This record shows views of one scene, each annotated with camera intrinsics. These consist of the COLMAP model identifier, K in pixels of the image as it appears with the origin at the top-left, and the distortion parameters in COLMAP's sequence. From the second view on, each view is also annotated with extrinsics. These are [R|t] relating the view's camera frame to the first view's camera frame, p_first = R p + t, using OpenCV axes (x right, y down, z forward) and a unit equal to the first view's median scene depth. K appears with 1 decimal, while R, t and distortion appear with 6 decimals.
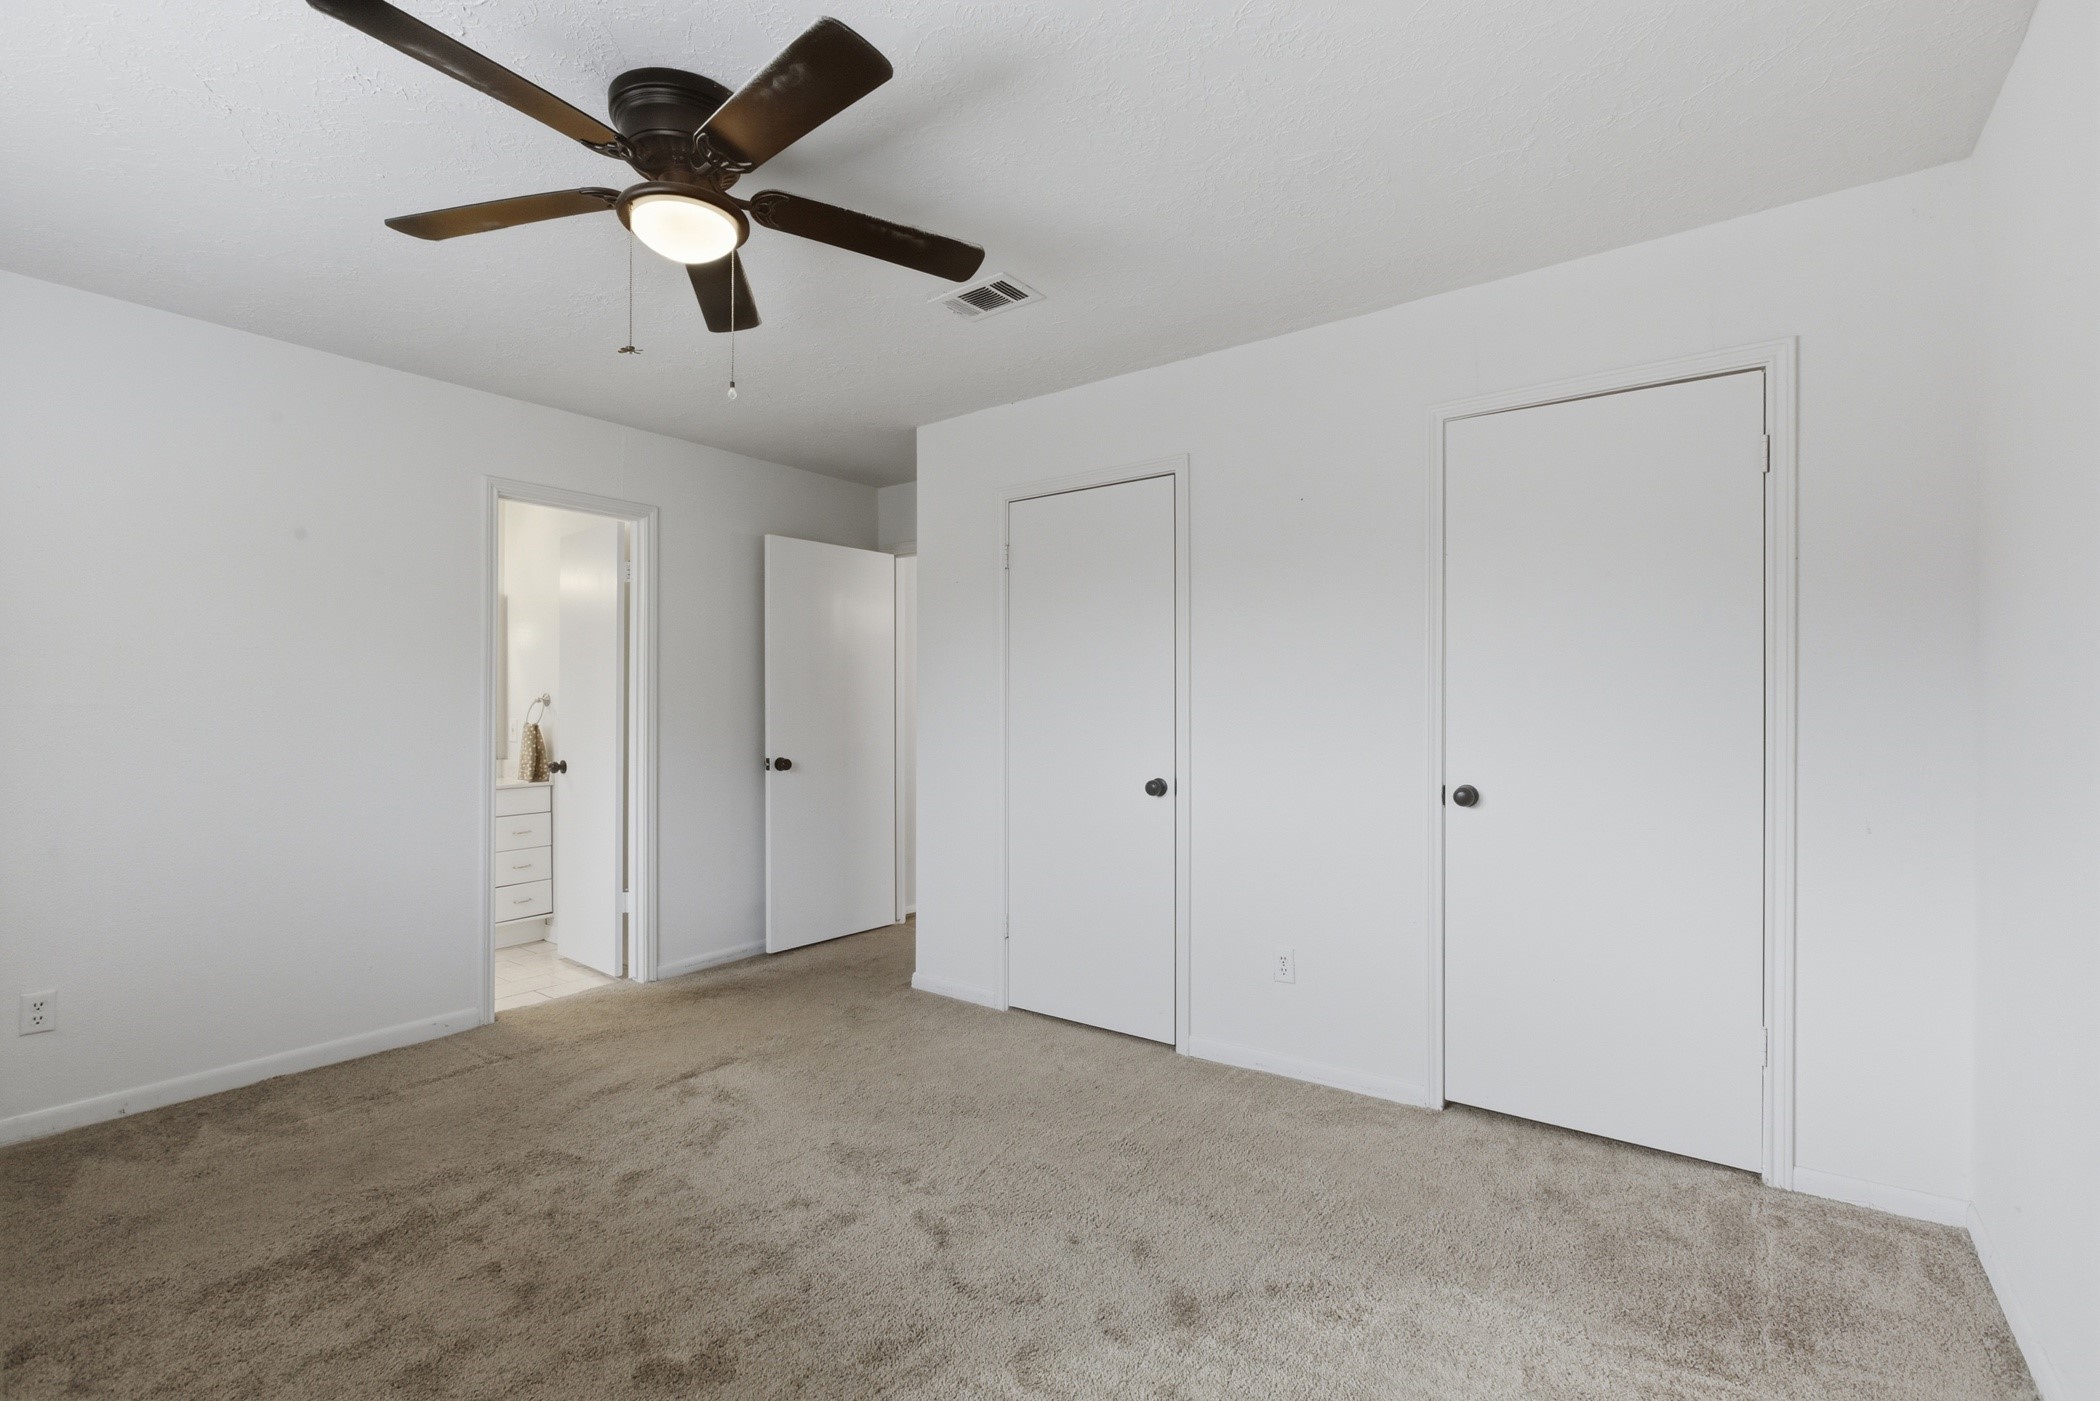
lens RADIAL K [[997.2, 0, 1049.7], [0, 997.2, 710.2], [0, 0, 1]] dist [0.001010, 0.001600]
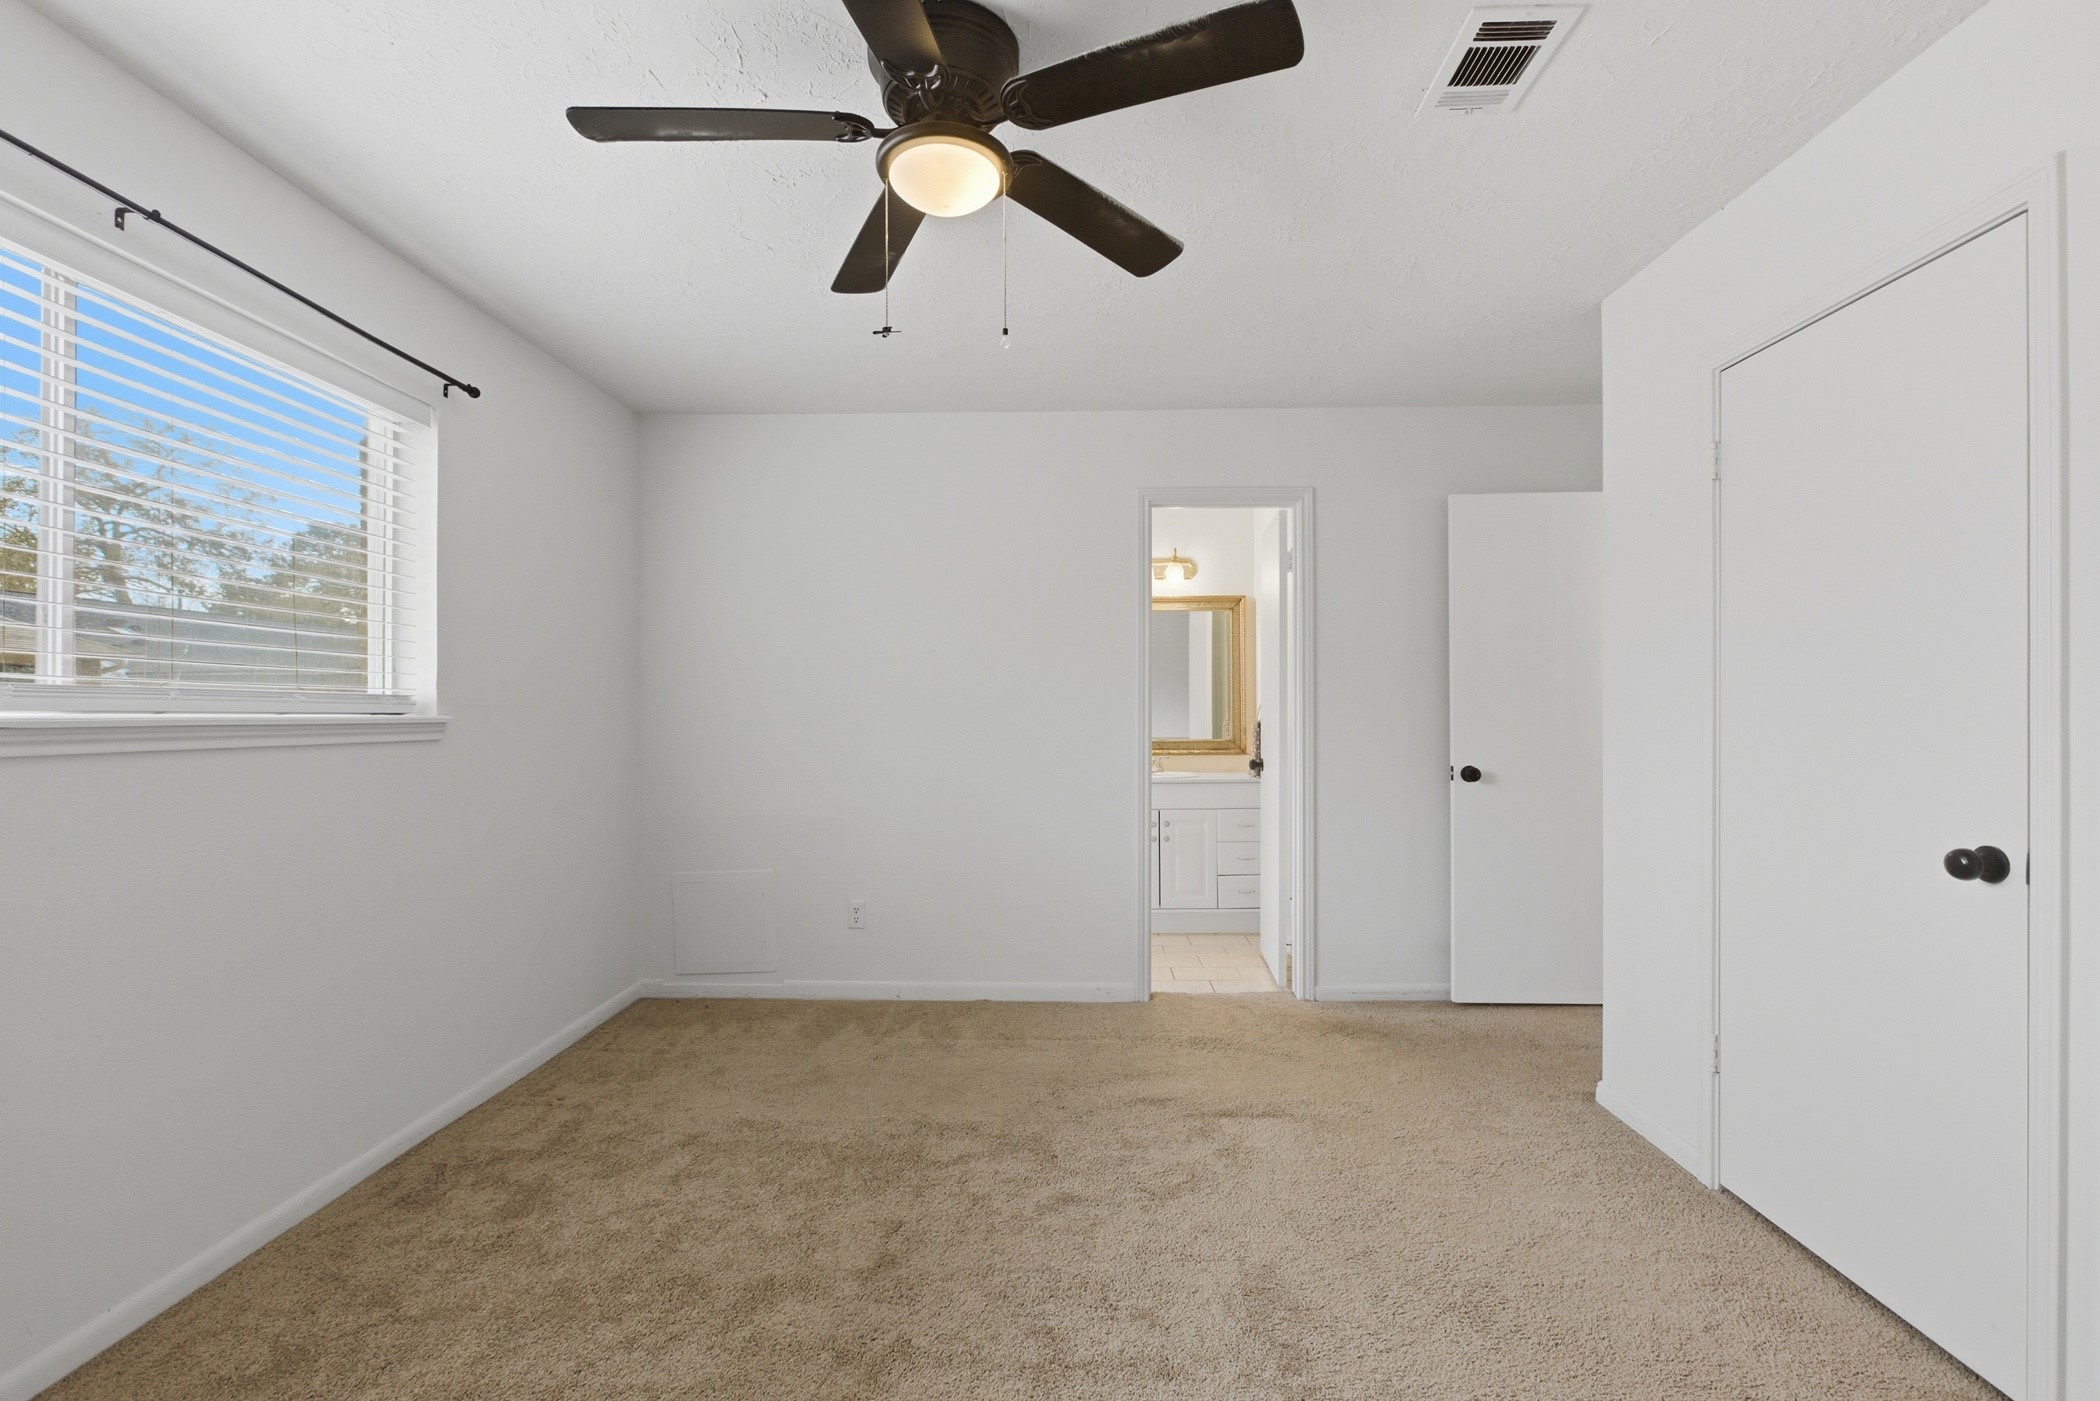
lens RADIAL K [[963.3, 0, 1050.9], [0, 963.3, 712.7], [0, 0, 1]] dist [-0.002560, 0.001107]
pose [[0.551437, 0.003112, -0.834211, 0.251074], [0.001445, 0.999988, 0.004686, -0.000076], [0.834215, -0.003789, 0.551426, 0.357811]]
